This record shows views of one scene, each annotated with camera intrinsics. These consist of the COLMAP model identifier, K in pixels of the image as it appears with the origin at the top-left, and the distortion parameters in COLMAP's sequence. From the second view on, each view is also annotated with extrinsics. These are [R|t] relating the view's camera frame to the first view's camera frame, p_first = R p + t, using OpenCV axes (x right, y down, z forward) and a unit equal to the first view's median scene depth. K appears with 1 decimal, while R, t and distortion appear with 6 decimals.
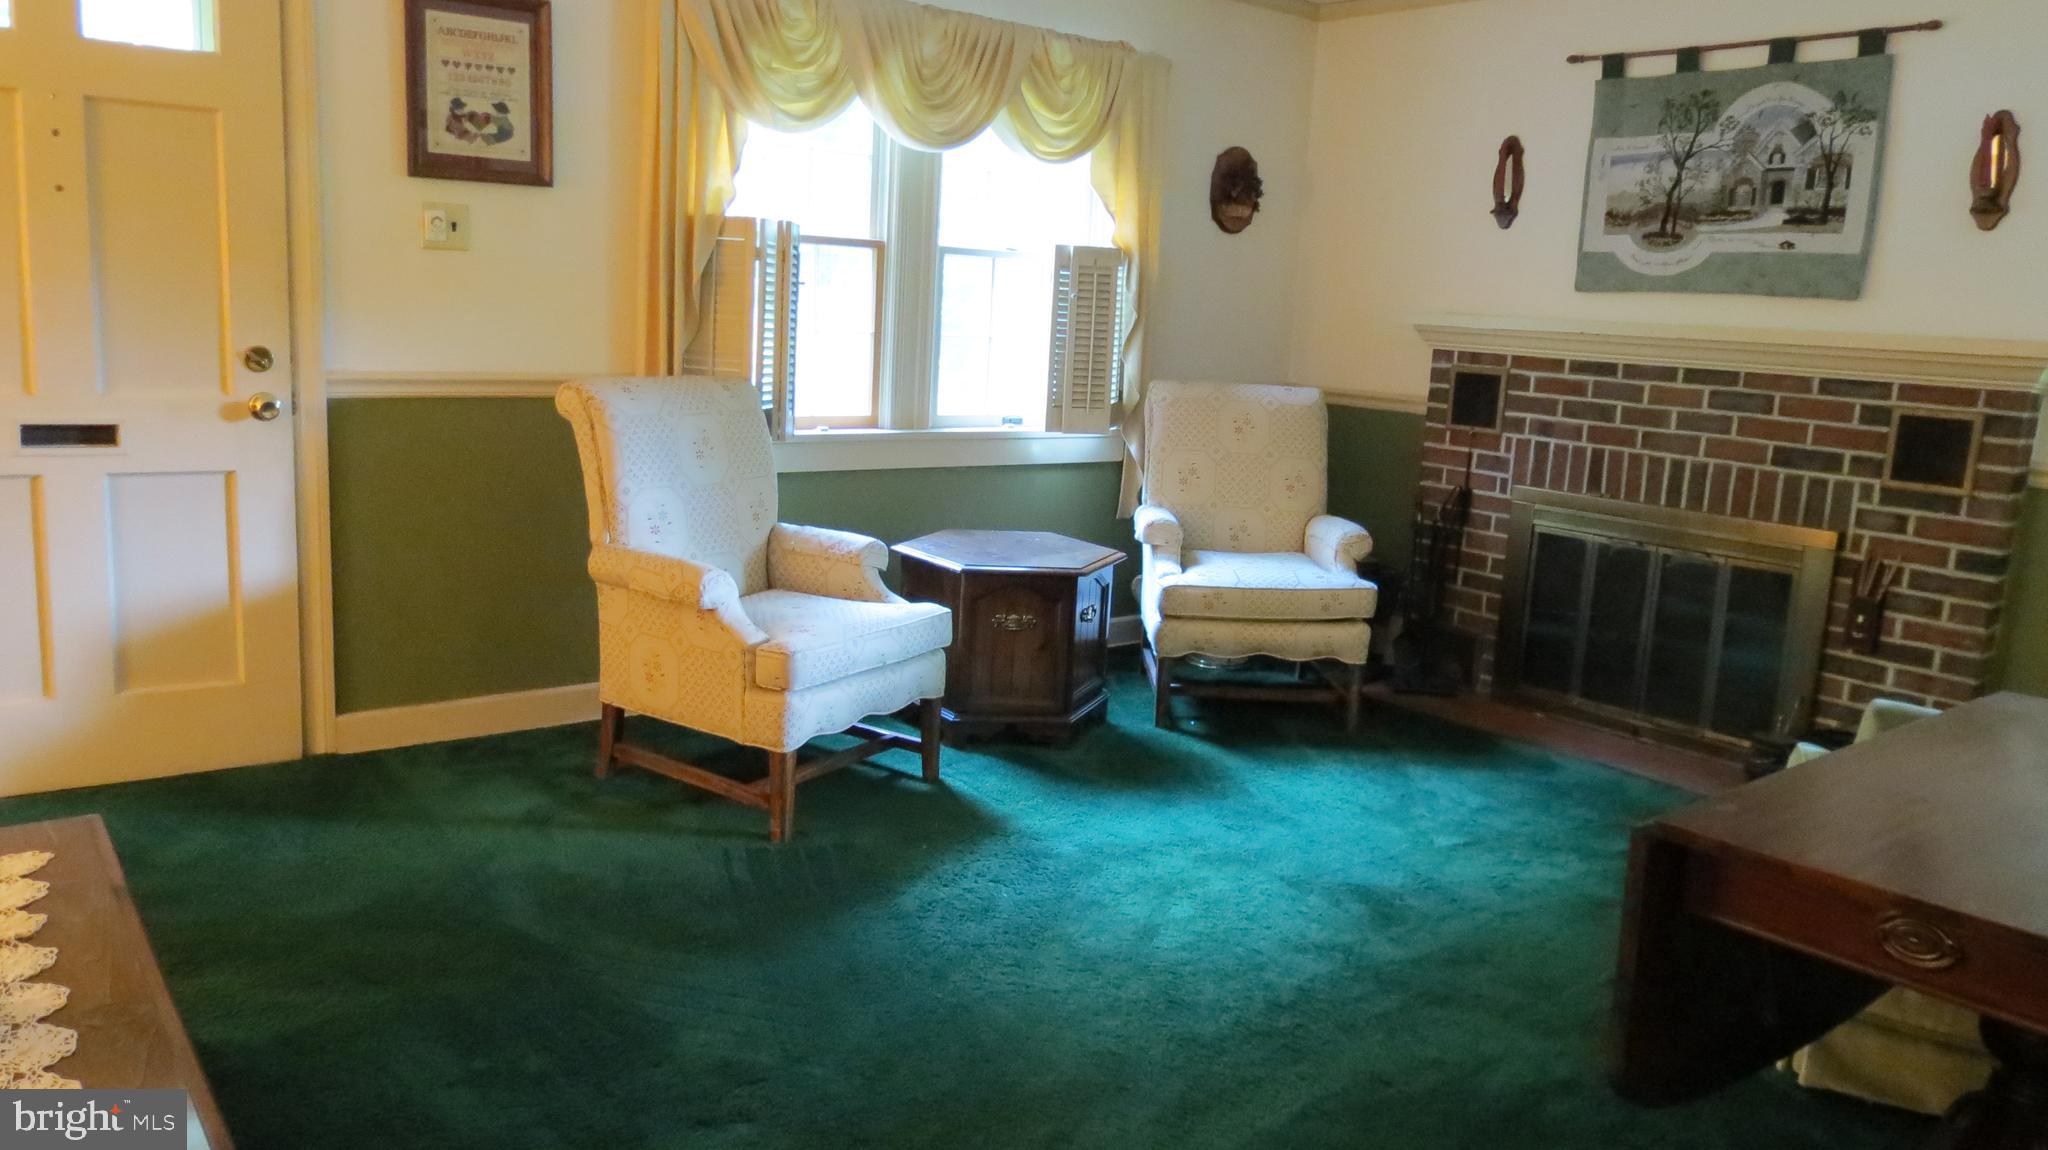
lens RADIAL K [[1438.2, 0, 1016.9], [0, 1438.2, 559.8], [0, 0, 1]] dist [-0.047785, 0.031195]
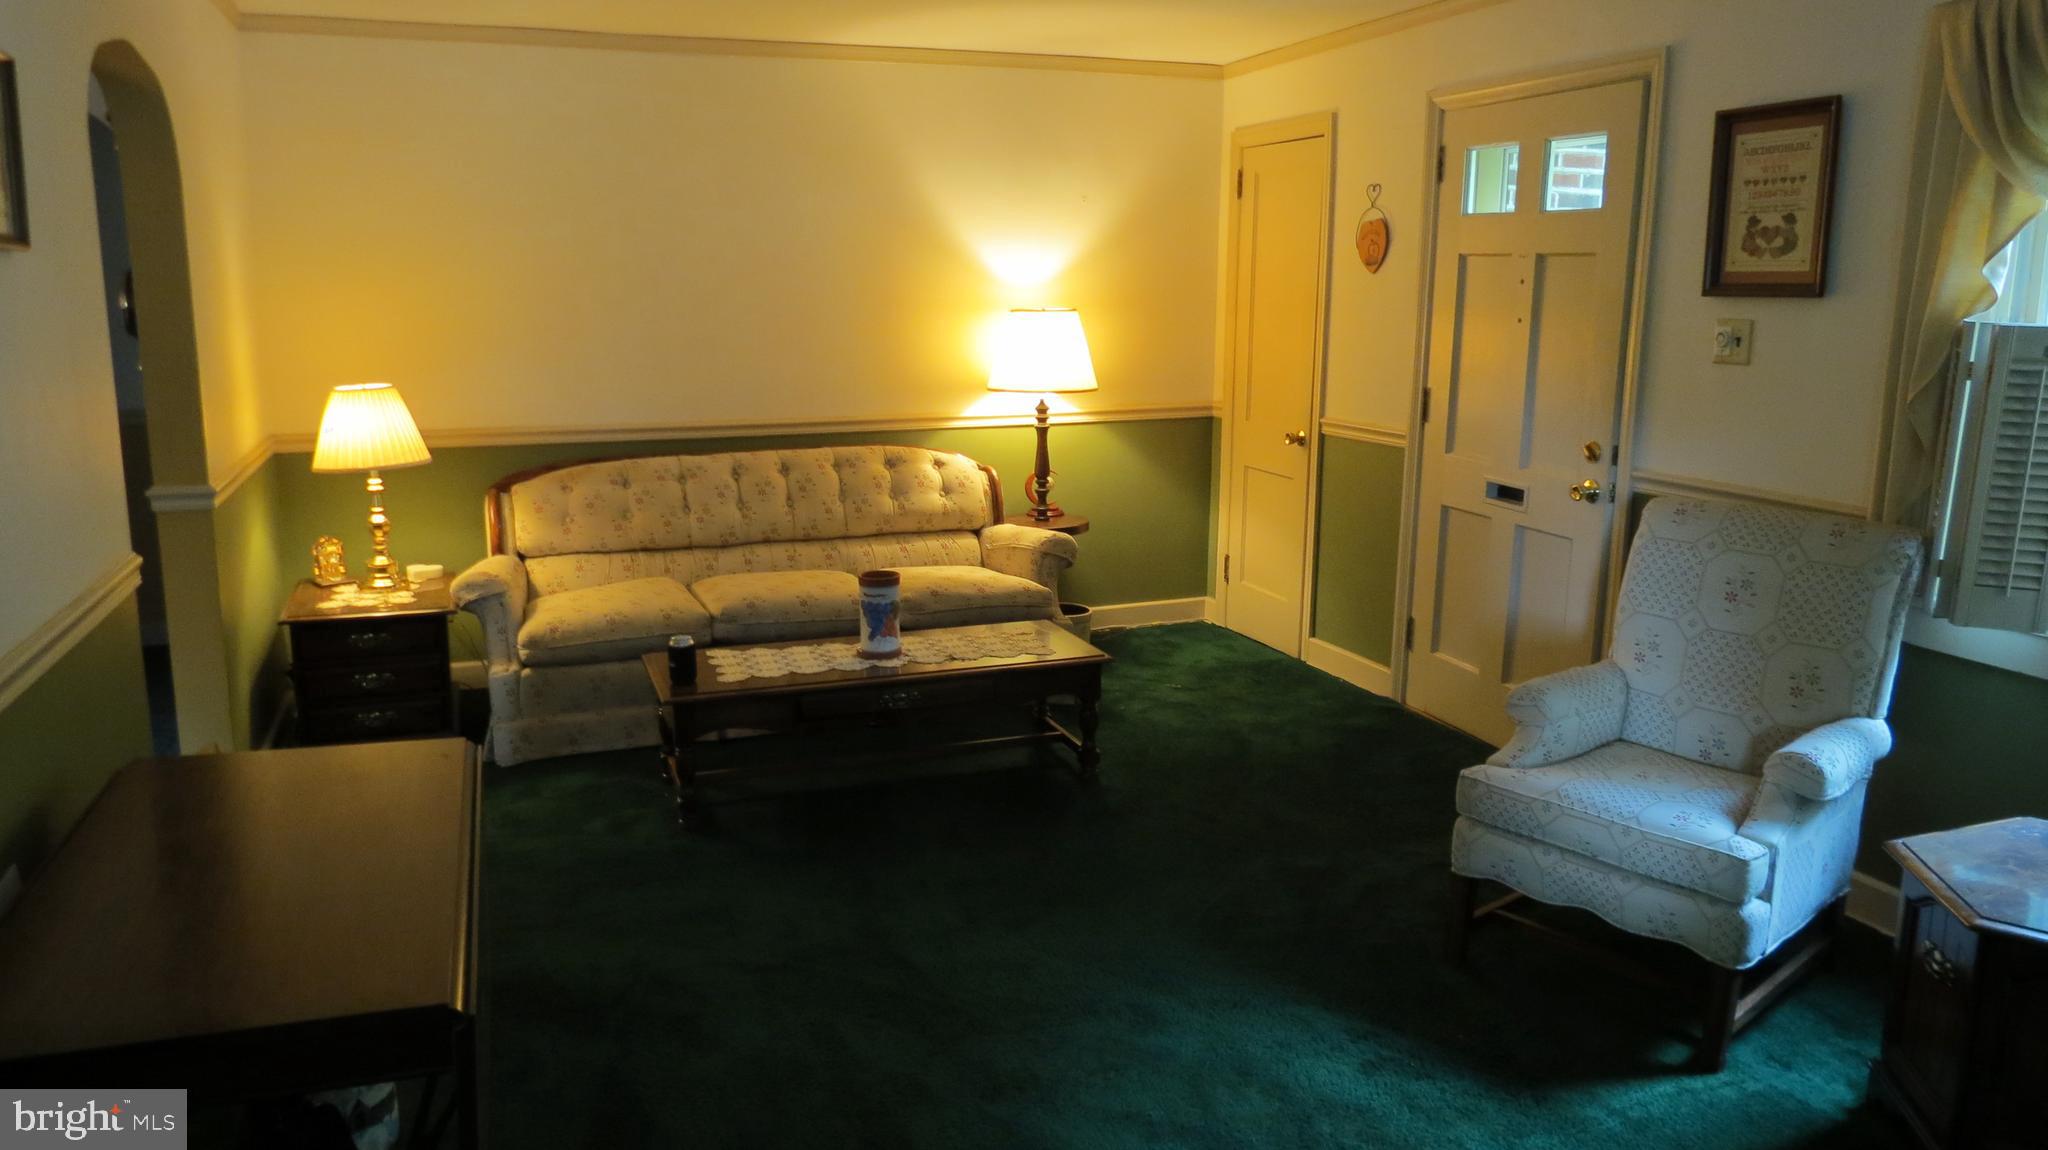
lens RADIAL K [[1438.2, 0, 1016.9], [0, 1438.2, 559.8], [0, 0, 1]] dist [-0.047785, 0.031195]
pose [[-0.309792, 0.130759, -0.941770, 0.639936], [-0.188459, 0.962402, 0.195616, -0.161720], [0.931940, 0.238085, -0.273501, 0.726646]]
